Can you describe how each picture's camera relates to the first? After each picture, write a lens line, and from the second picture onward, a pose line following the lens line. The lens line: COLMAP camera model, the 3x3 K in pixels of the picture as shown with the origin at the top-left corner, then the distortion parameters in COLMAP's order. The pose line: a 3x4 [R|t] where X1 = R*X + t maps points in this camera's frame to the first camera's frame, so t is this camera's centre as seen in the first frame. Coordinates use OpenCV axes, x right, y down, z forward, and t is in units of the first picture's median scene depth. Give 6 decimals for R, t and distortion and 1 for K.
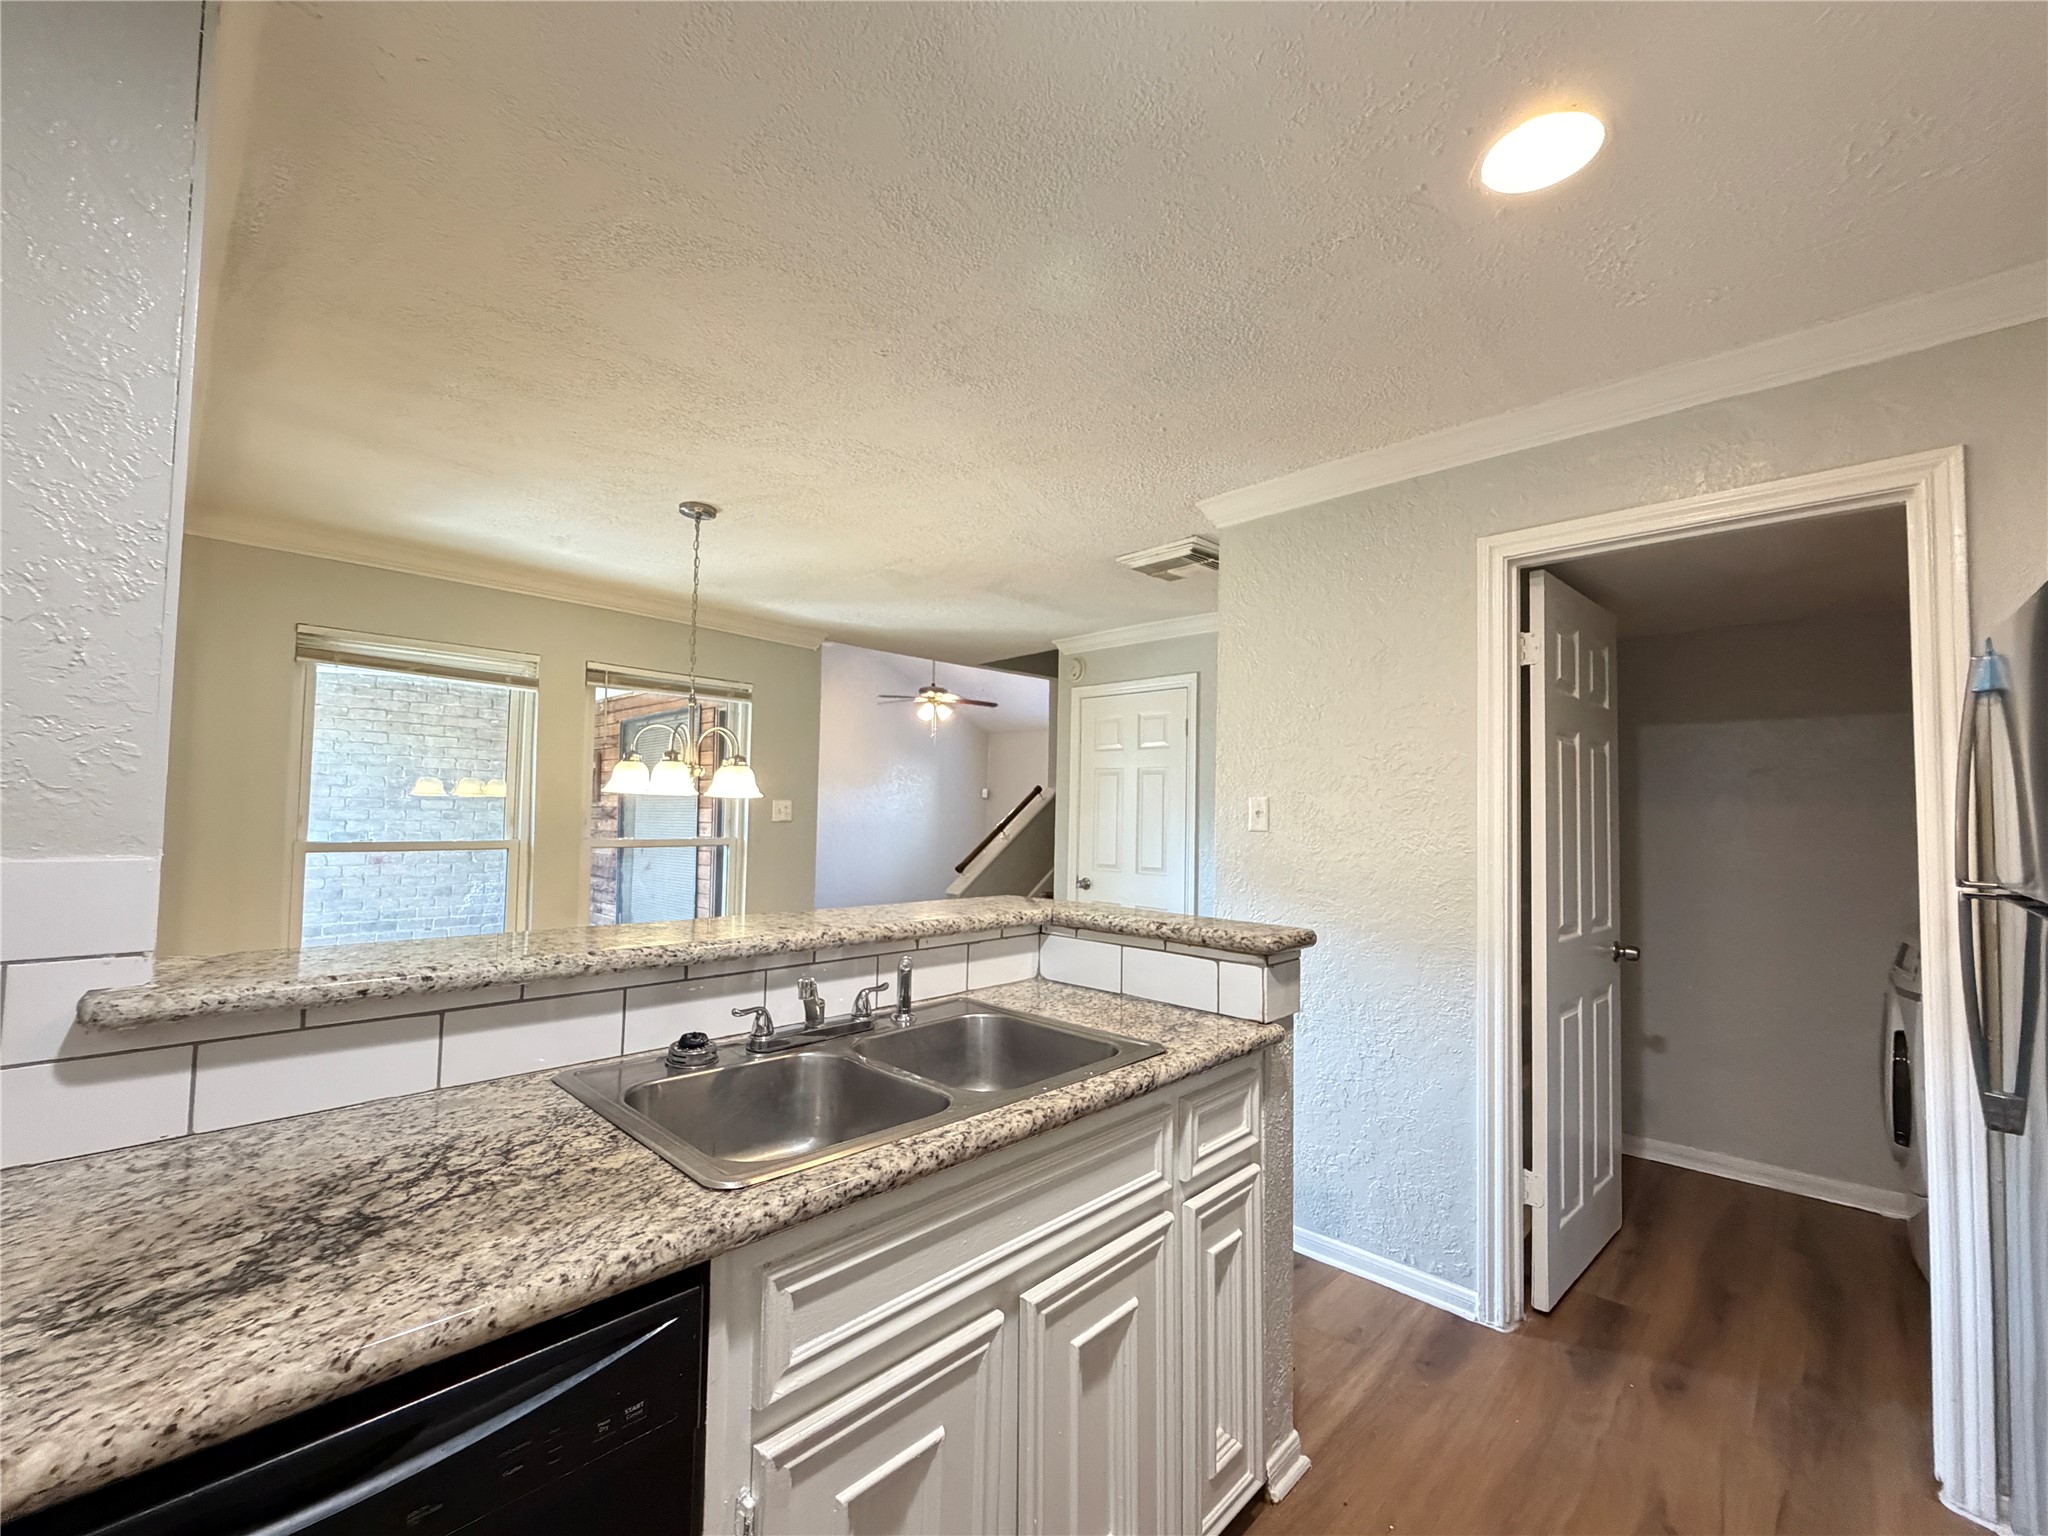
lens RADIAL K [[850.1, 0, 1025.4], [0, 850.1, 774.2], [0, 0, 1]] dist [-0.002481, 0.000247]
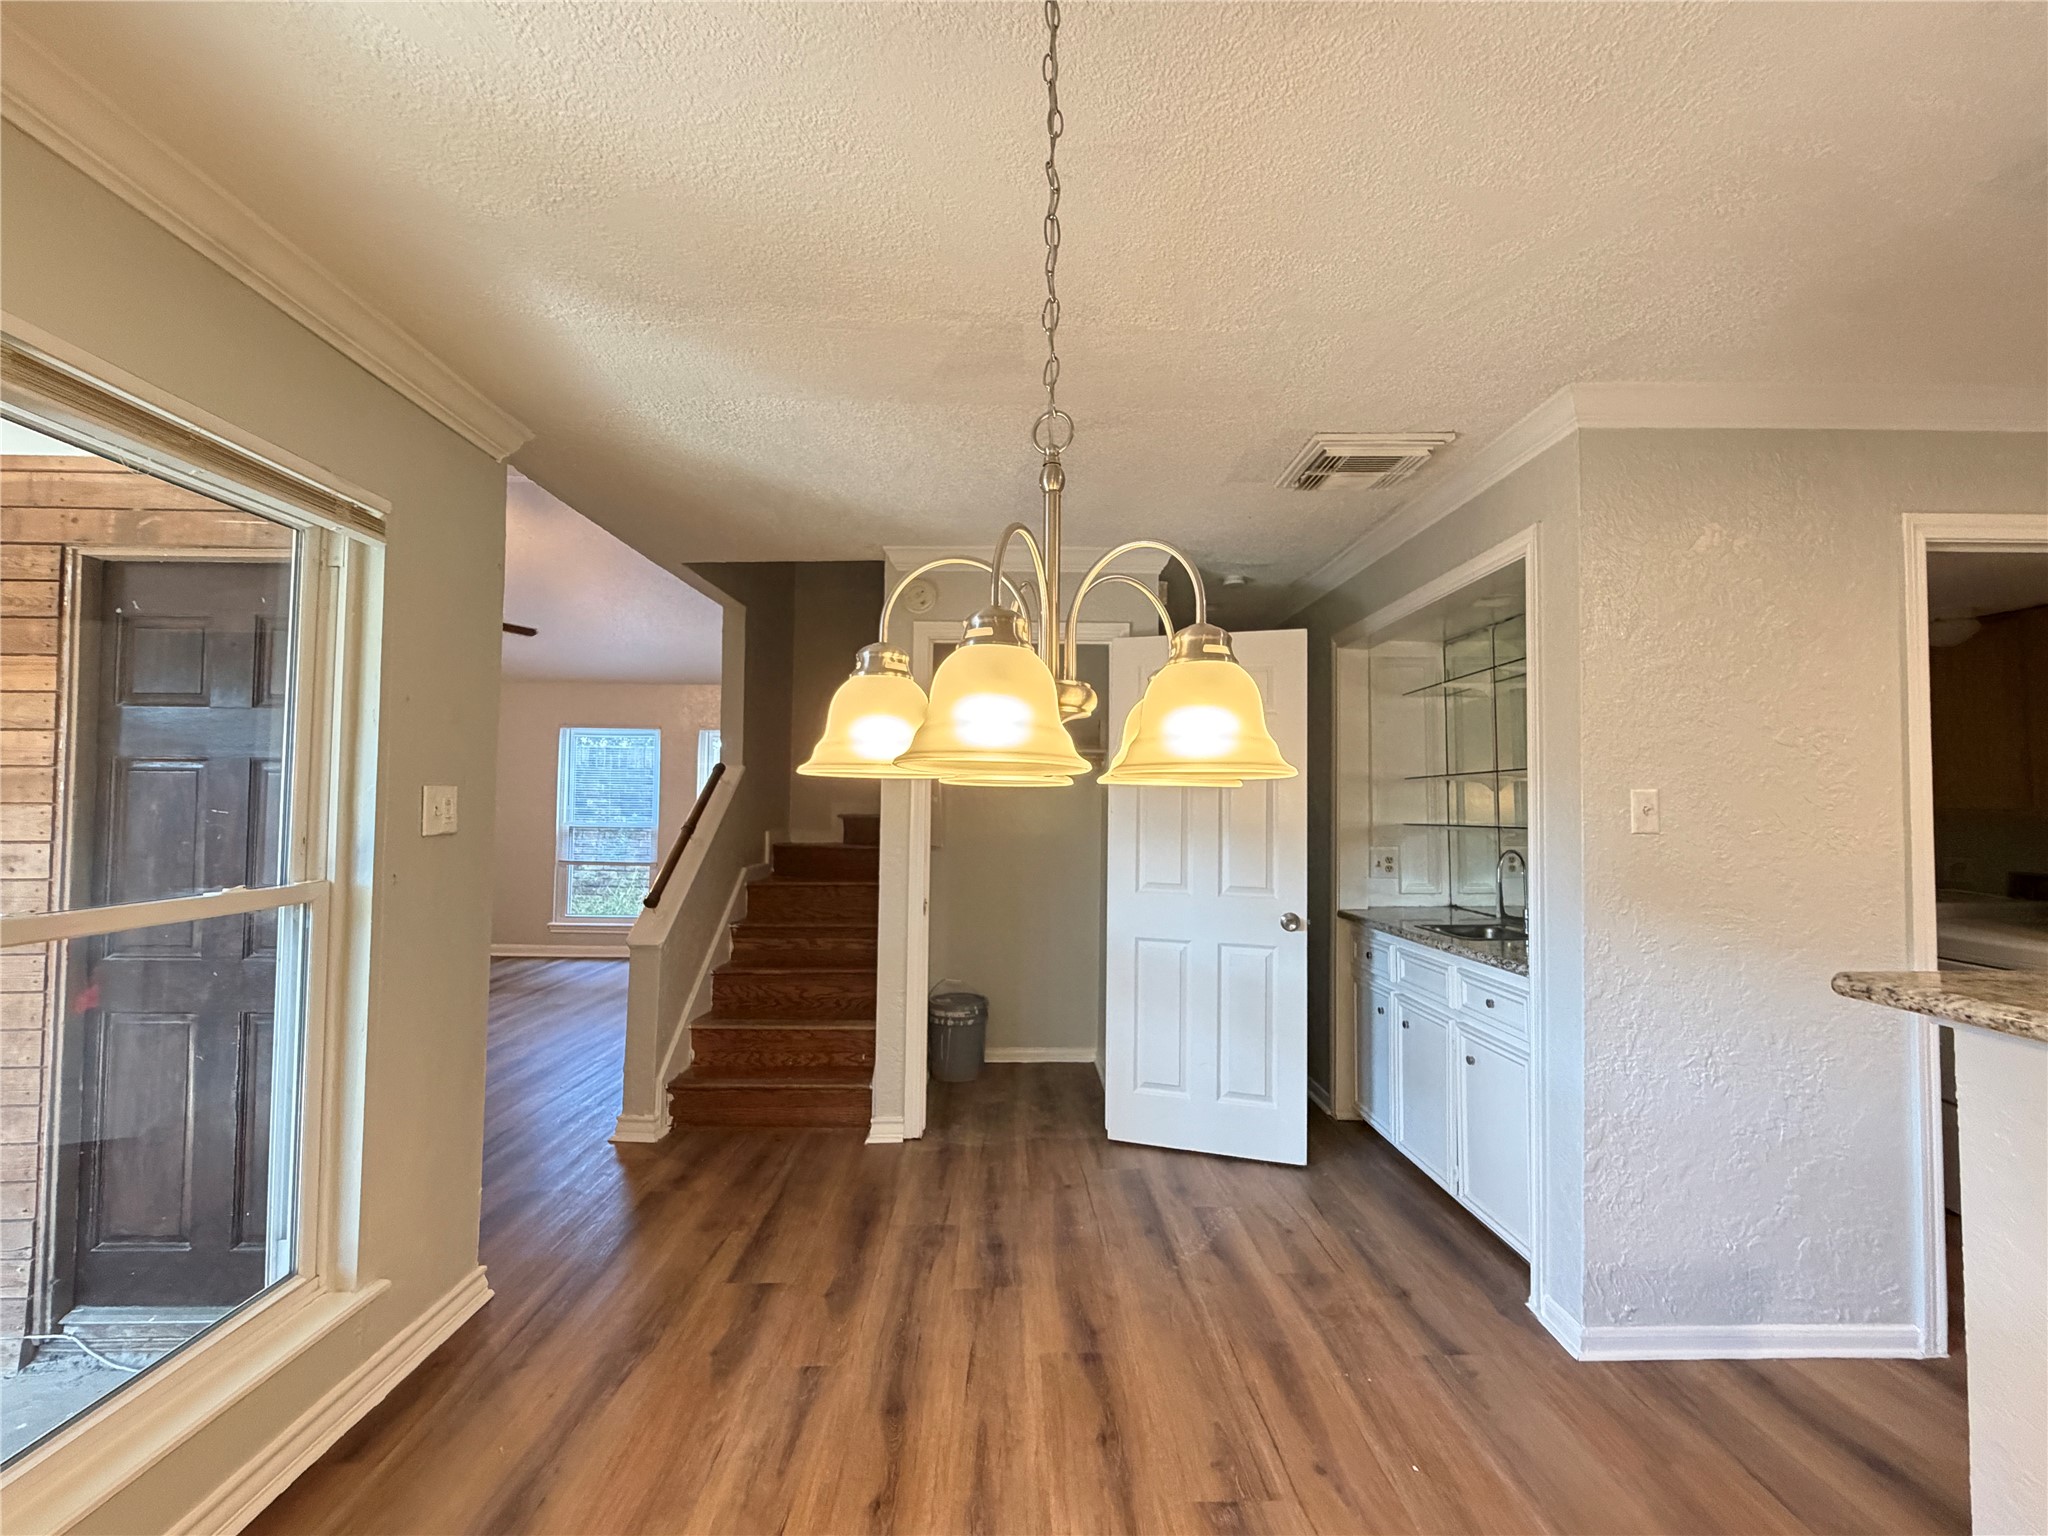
lens RADIAL K [[850.1, 0, 1021.6], [0, 850.1, 772.1], [0, 0, 1]] dist [-0.002481, 0.000247]
pose [[0.707193, 0.014518, 0.706872, -0.369615], [-0.027618, 0.999593, 0.007101, 0.011754], [-0.706481, -0.024545, 0.707306, 0.470619]]
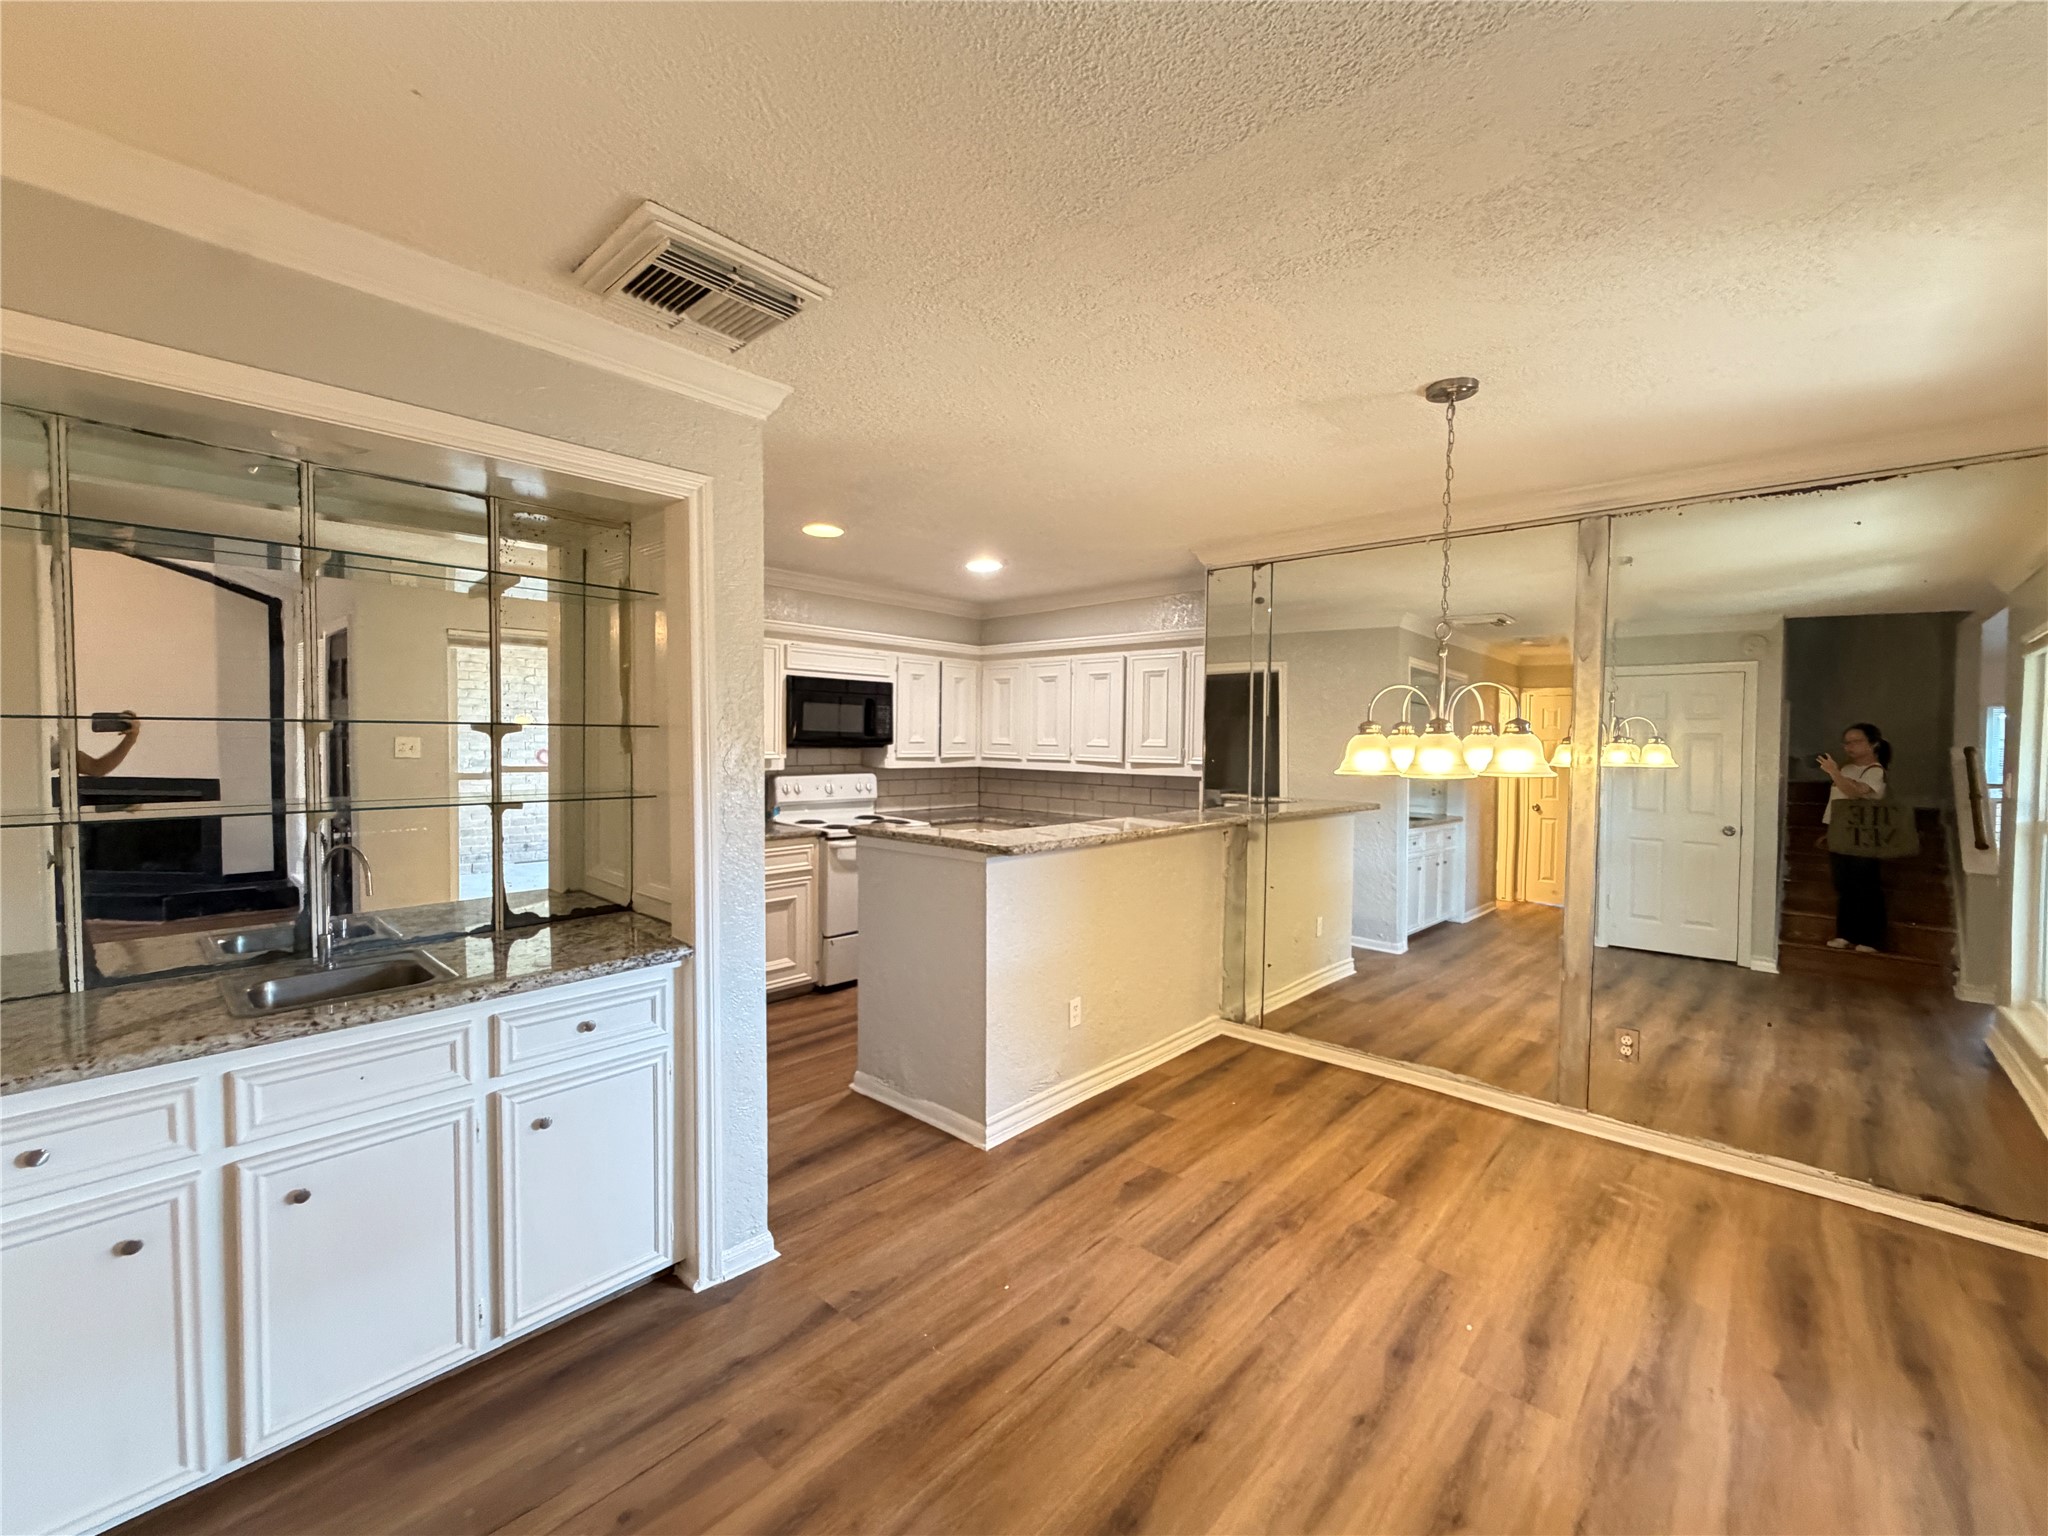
lens RADIAL K [[850.1, 0, 1027.0], [0, 850.1, 770.7], [0, 0, 1]] dist [-0.002481, 0.000247]
pose [[-0.998968, -0.025328, -0.037689, 0.001998], [-0.024880, 0.999615, -0.012313, 0.025053], [0.037986, -0.011363, -0.999214, 1.042157]]
